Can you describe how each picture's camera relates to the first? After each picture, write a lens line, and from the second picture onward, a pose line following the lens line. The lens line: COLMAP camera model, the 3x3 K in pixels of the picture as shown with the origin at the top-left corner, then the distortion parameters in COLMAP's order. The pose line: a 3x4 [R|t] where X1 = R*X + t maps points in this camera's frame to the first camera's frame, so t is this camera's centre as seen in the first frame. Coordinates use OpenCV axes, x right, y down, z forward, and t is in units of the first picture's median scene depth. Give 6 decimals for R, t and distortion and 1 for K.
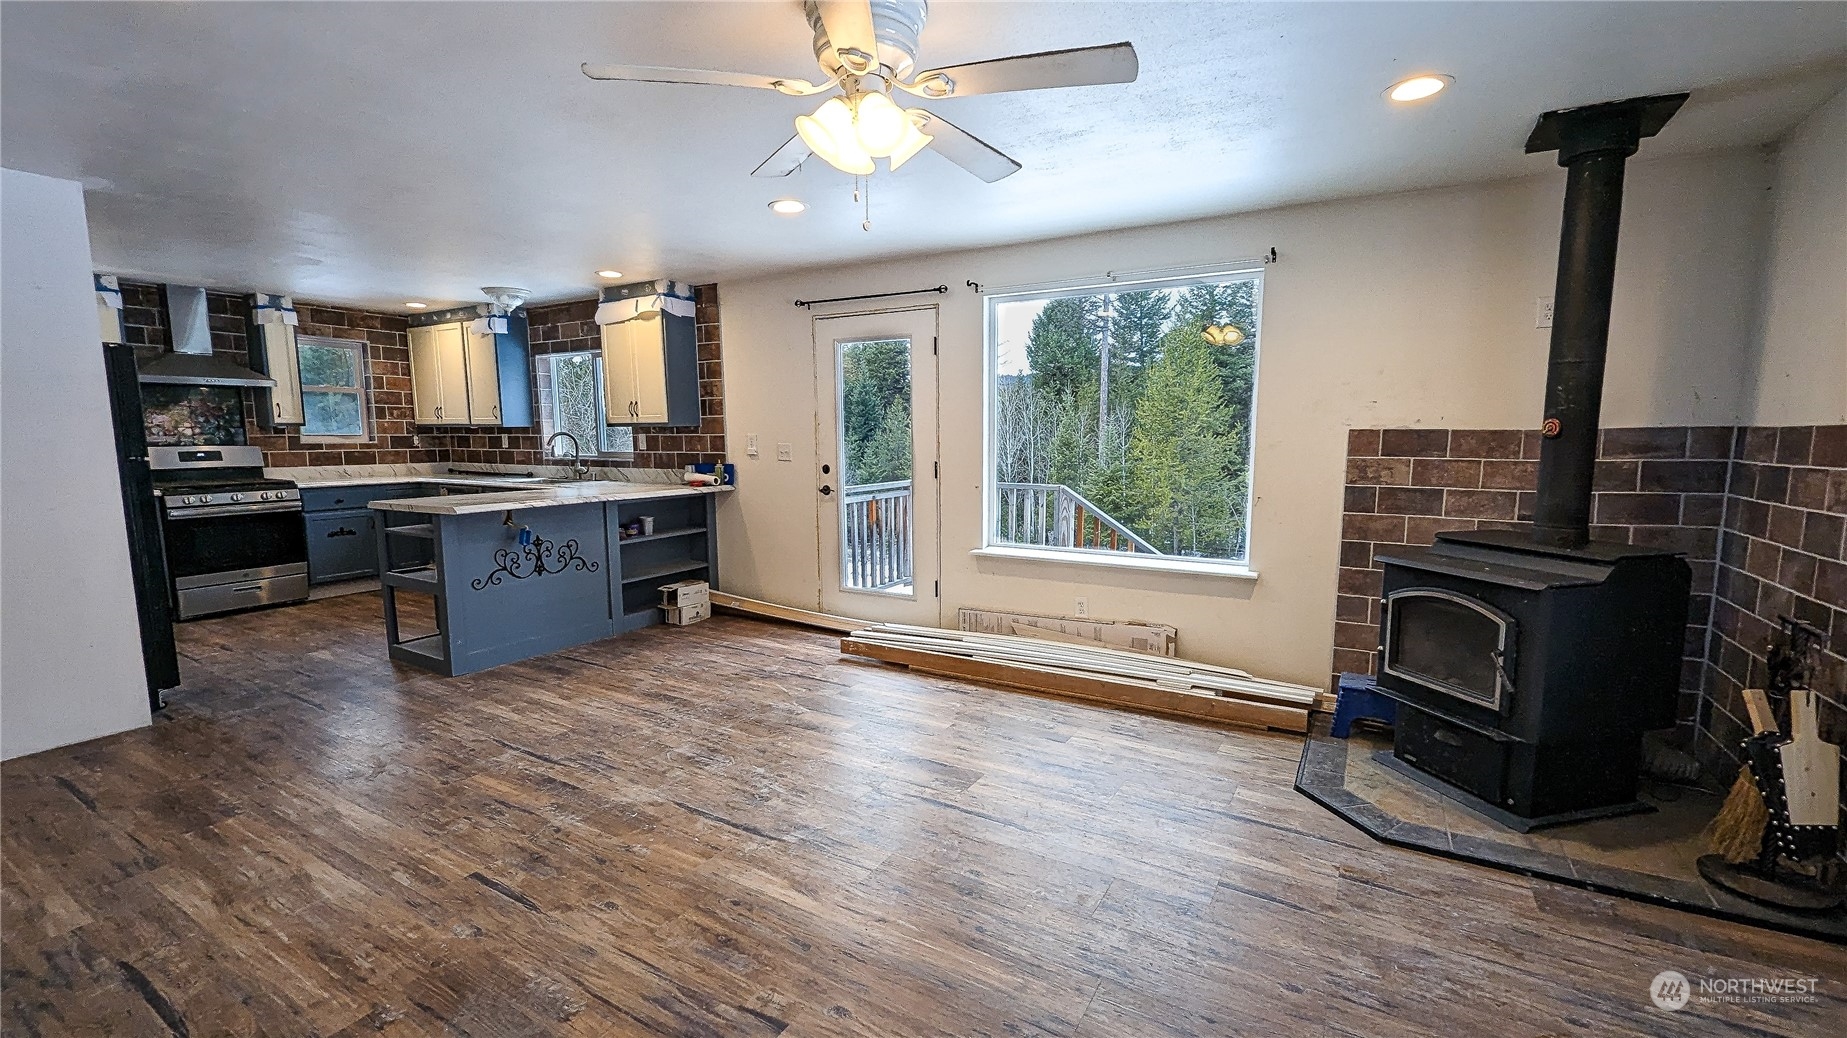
lens RADIAL K [[770.0, 0, 925.9], [0, 770.0, 530.6], [0, 0, 1]] dist [-0.001006, 0.001478]
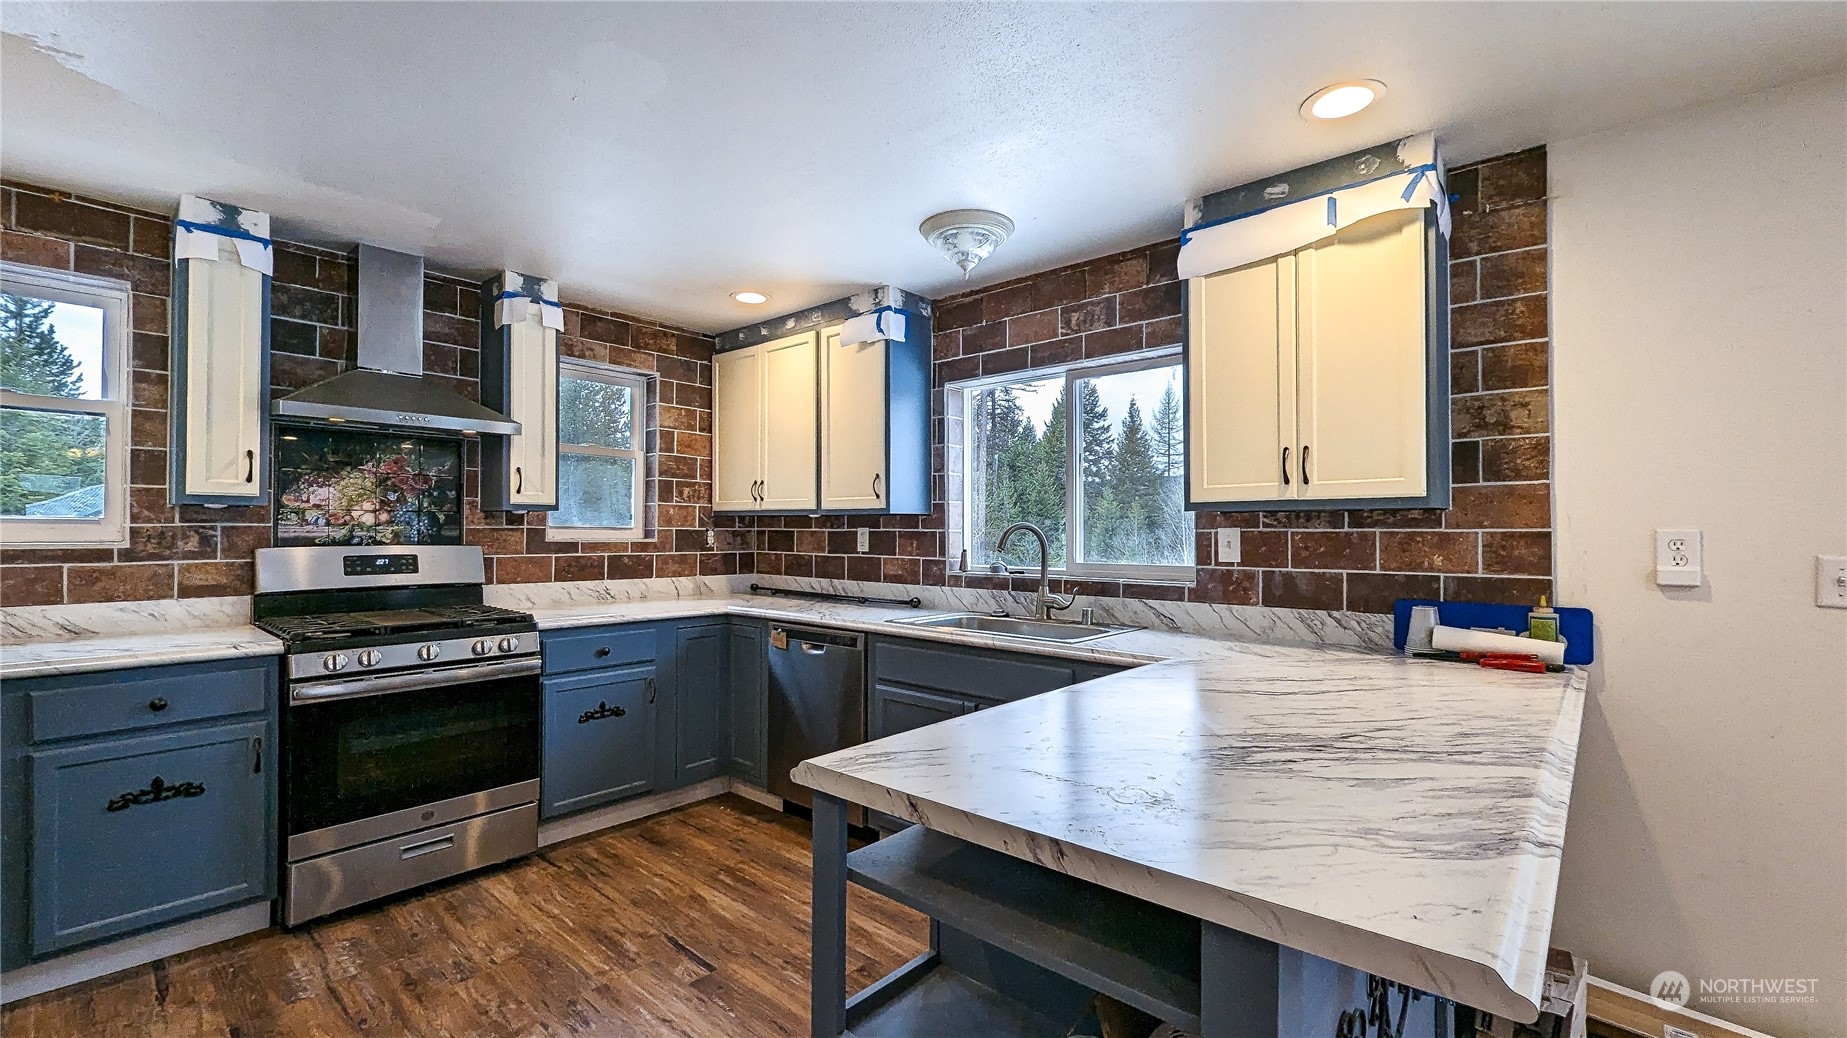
lens RADIAL K [[770.0, 0, 927.0], [0, 770.0, 531.2], [0, 0, 1]] dist [-0.001006, 0.001478]
pose [[0.982293, 0.006277, -0.187248, -0.475618], [-0.030118, 0.991731, -0.124749, -0.064710], [0.184917, 0.128179, 0.974359, 0.551810]]
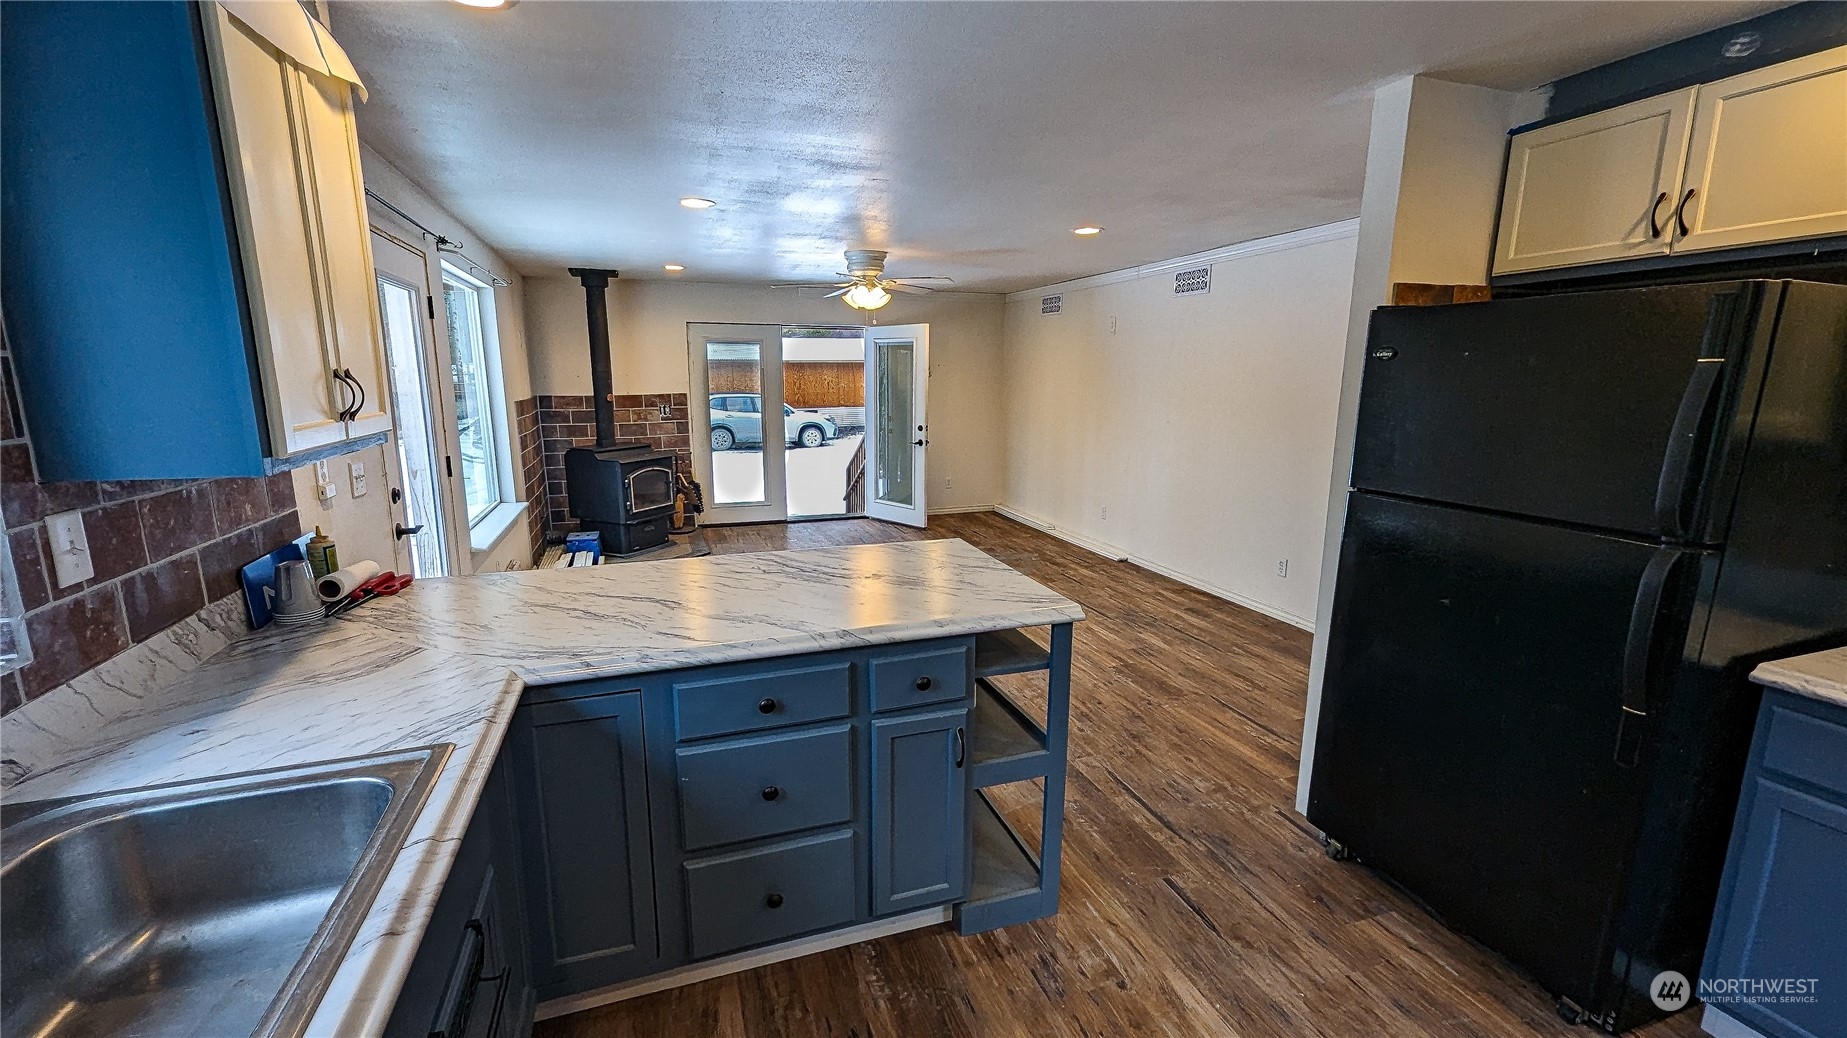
lens RADIAL K [[770.0, 0, 927.9], [0, 770.0, 525.7], [0, 0, 1]] dist [-0.001006, 0.001478]
pose [[-0.764809, -0.124643, 0.632085, -0.711380], [0.080053, 0.955118, 0.285205, -0.169924], [-0.639265, 0.268727, -0.720504, 1.040896]]
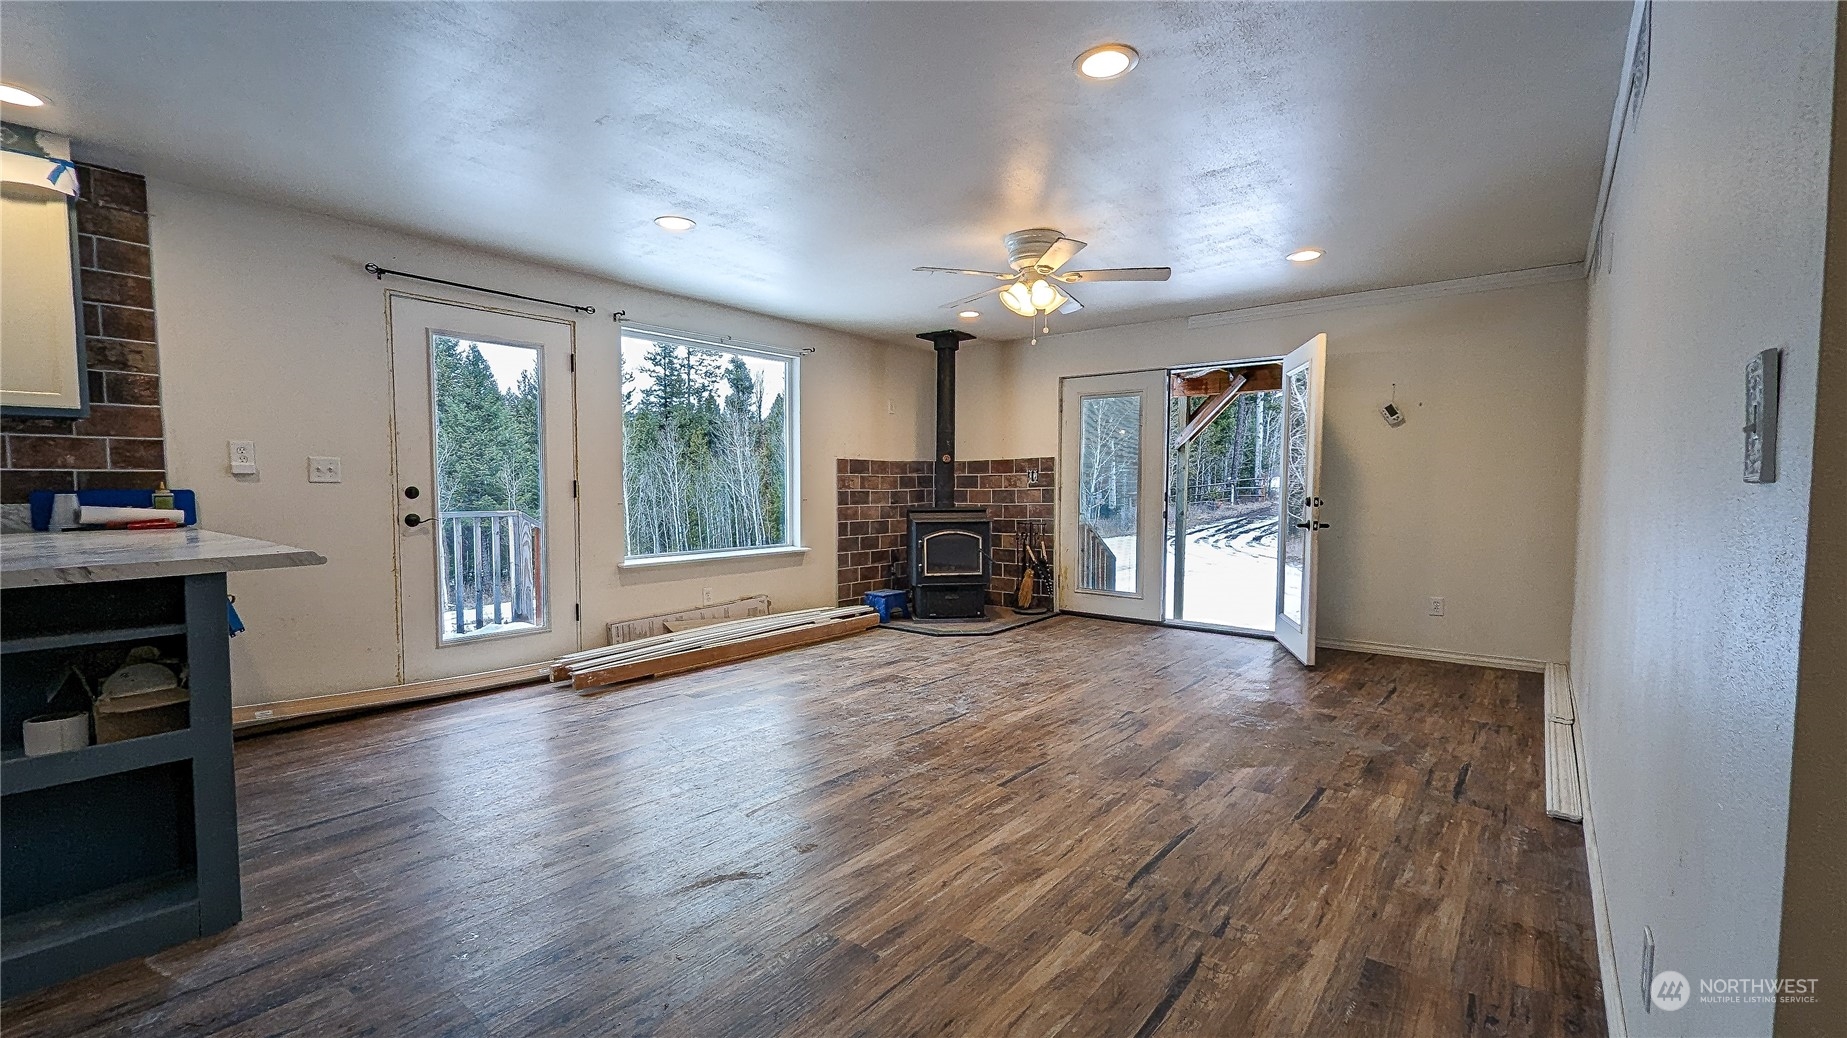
lens RADIAL K [[770.0, 0, 904.9], [0, 770.0, 524.1], [0, 0, 1]] dist [-0.001006, 0.001478]
pose [[0.158815, -0.049963, 0.986043, -0.718153], [0.121495, 0.992117, 0.030703, -0.011187], [-0.979804, 0.114924, 0.163633, 0.355486]]
